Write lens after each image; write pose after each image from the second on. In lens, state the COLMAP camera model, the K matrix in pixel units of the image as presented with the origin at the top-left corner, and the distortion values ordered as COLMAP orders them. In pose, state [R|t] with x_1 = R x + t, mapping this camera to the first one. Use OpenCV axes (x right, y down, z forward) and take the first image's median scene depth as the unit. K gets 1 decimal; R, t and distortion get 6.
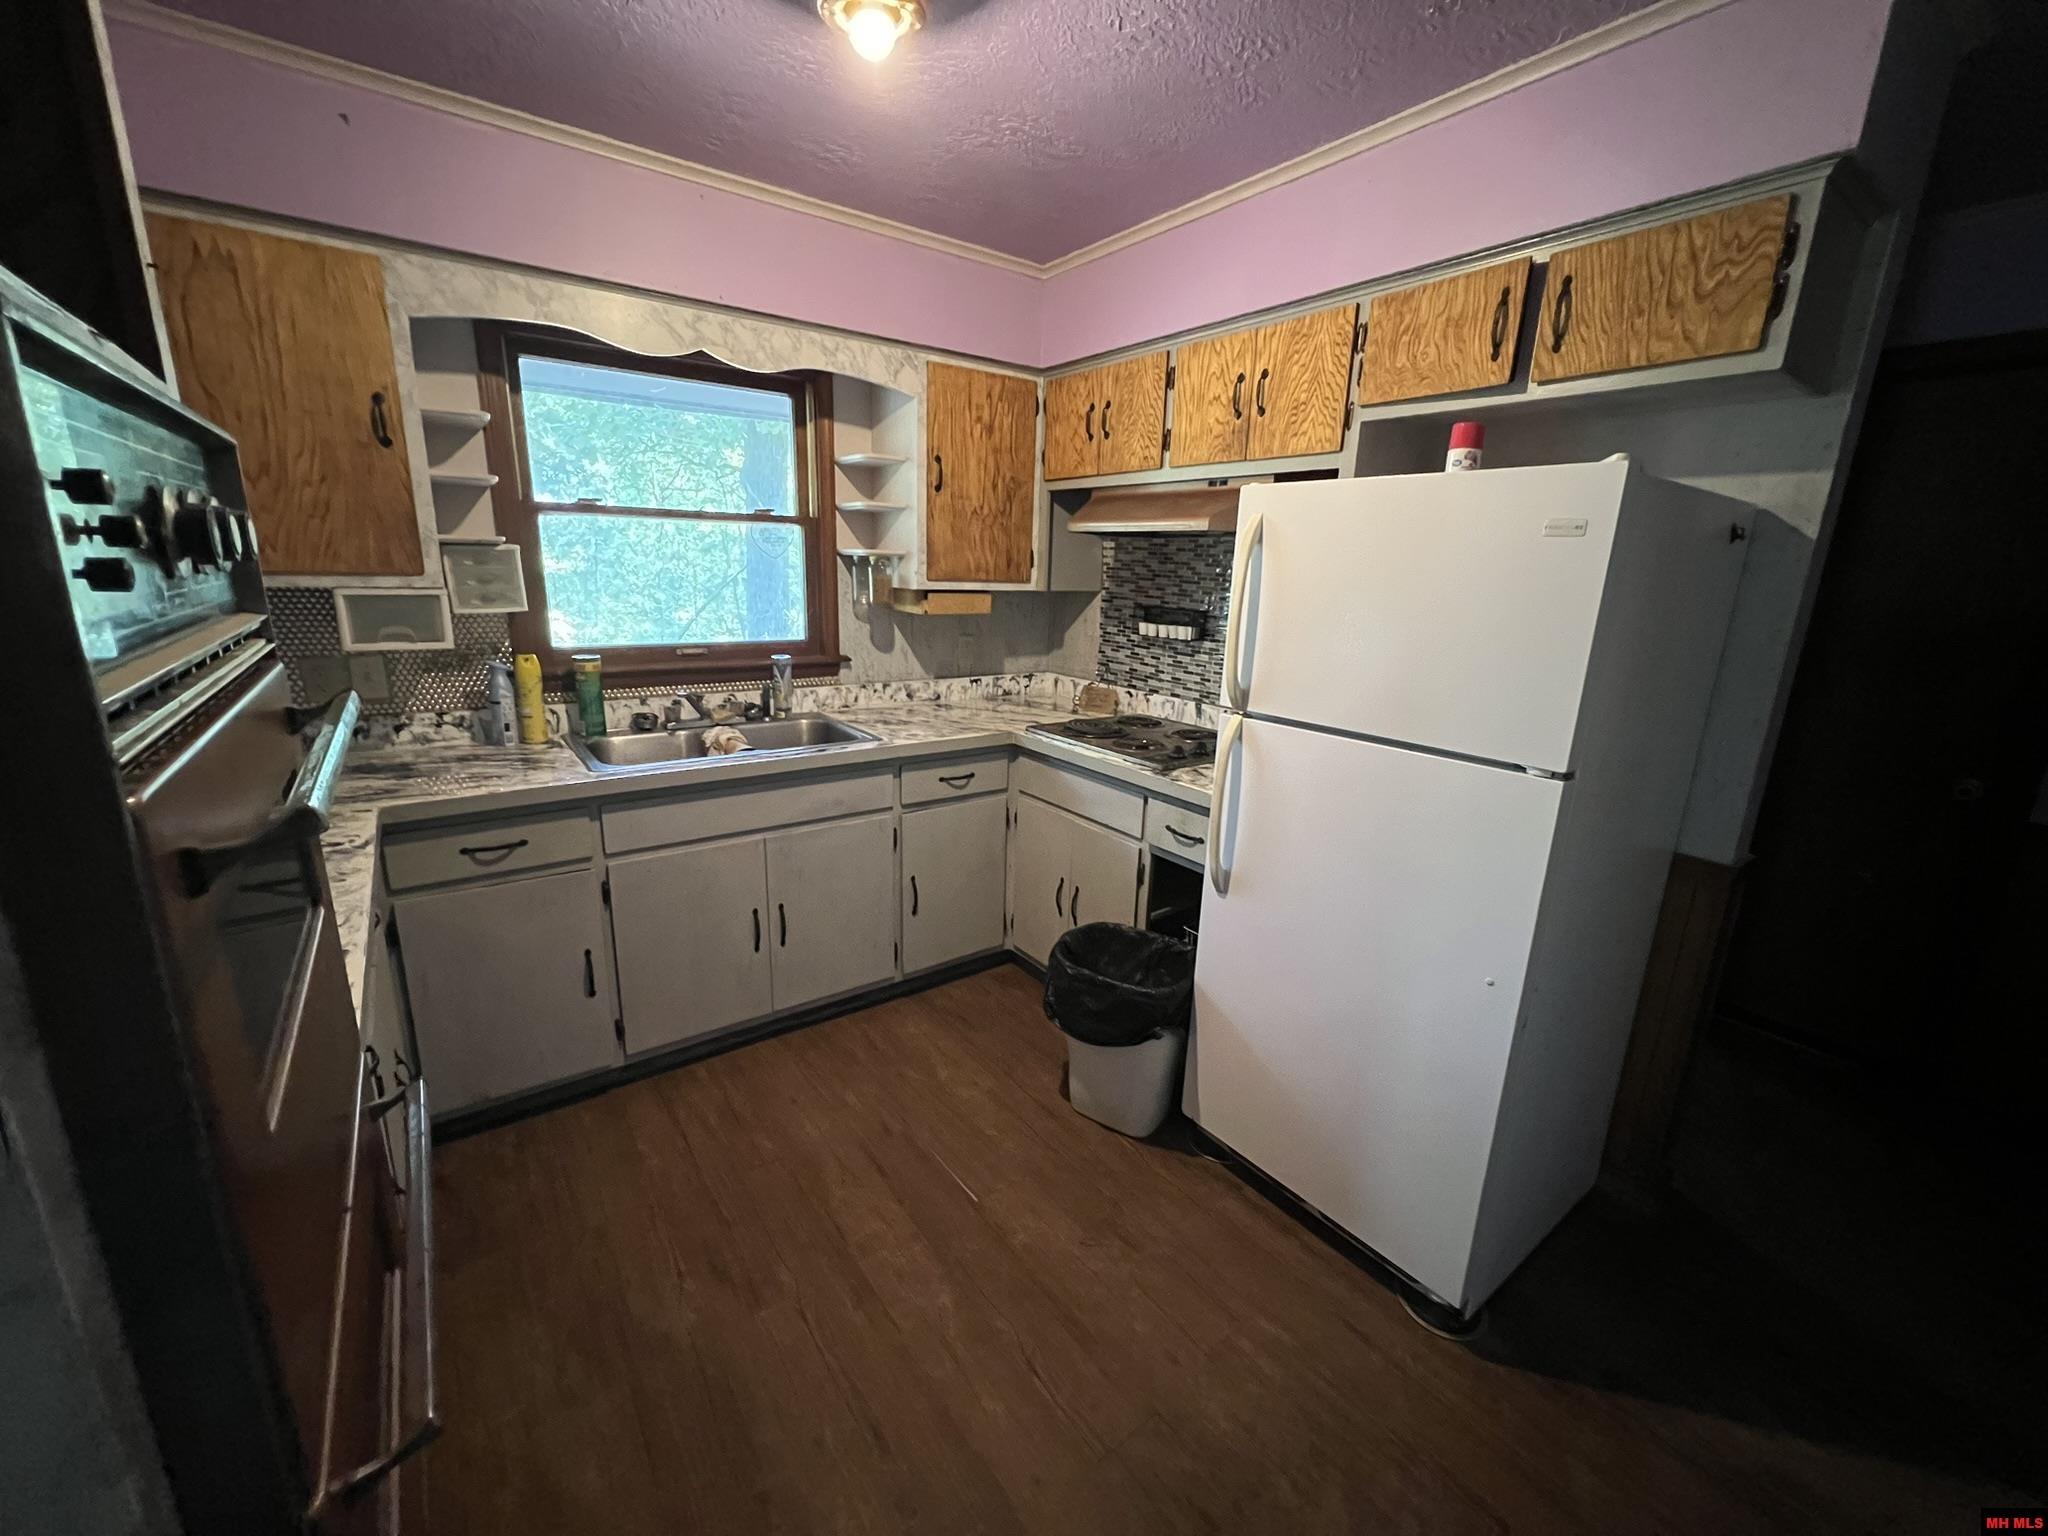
lens RADIAL K [[813.8, 0, 1024.0], [0, 813.8, 768.0], [0, 0, 1]] dist [-0.002330, -0.000122]
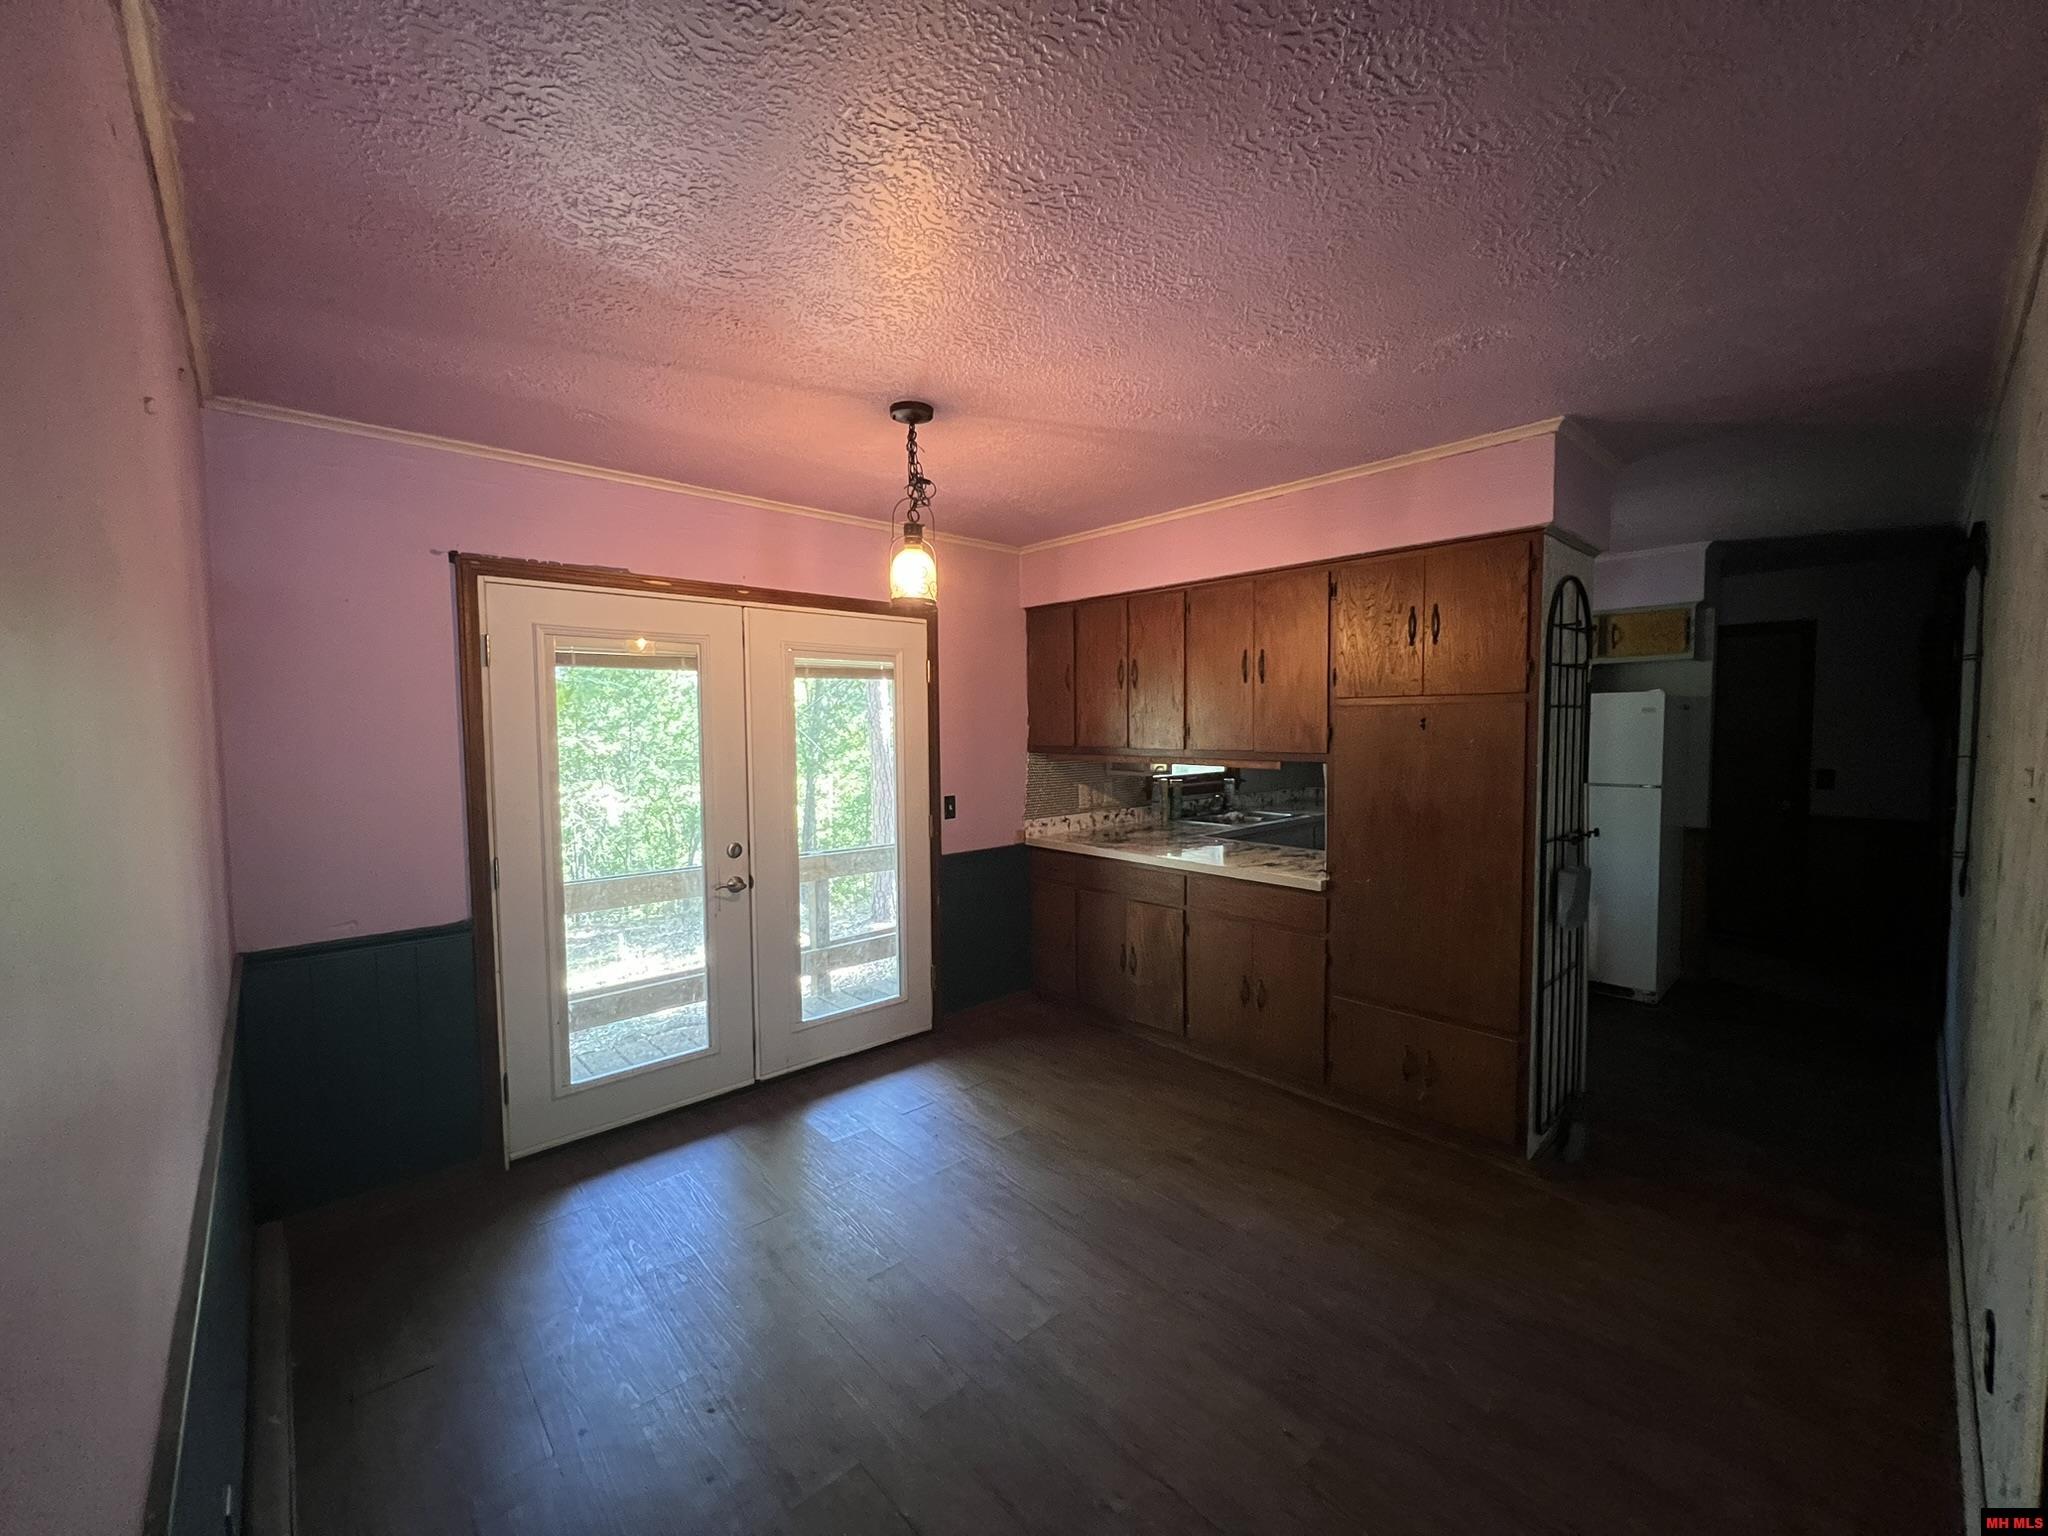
lens RADIAL K [[818.6, 0, 1024.0], [0, 818.6, 768.0], [0, 0, 1]] dist [-0.003705, 0.000573]
pose [[0.993284, -0.049150, 0.104746, -1.196039], [0.068422, 0.979552, -0.189199, 0.211648], [-0.093305, 0.195096, 0.976336, -1.058977]]
